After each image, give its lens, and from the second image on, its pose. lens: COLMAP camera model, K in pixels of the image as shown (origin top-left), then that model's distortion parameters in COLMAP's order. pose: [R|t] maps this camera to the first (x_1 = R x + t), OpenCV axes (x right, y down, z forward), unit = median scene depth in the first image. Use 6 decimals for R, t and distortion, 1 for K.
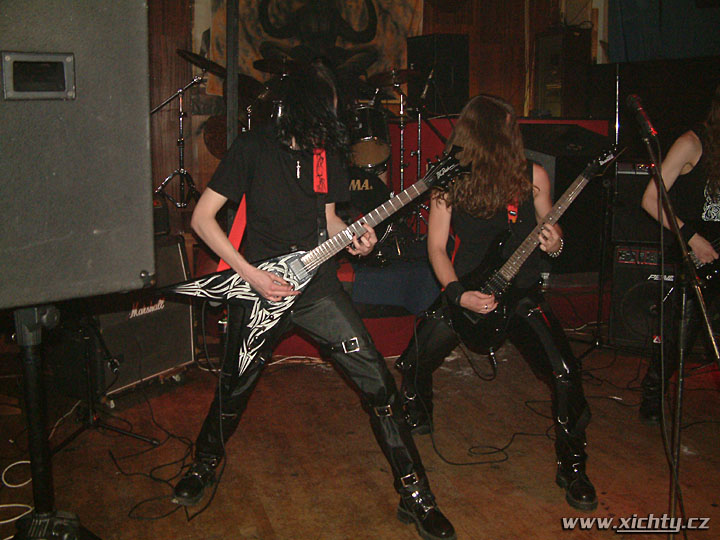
lens RADIAL K [[825.0, 0, 360.0], [0, 825.0, 270.0], [0, 0, 1]] dist [-0.210277, 0.326341]
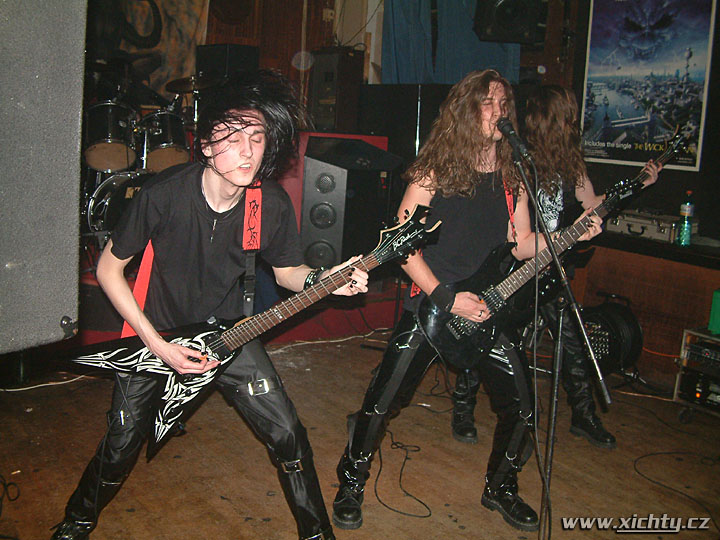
lens RADIAL K [[763.4, 0, 360.0], [0, 763.4, 270.0], [0, 0, 1]] dist [-0.231436, 0.186960]
pose [[0.941995, 0.004762, 0.335593, -0.067138], [-0.005299, 0.999986, 0.000685, -0.012148], [-0.335585, -0.002423, 0.942007, 0.079318]]
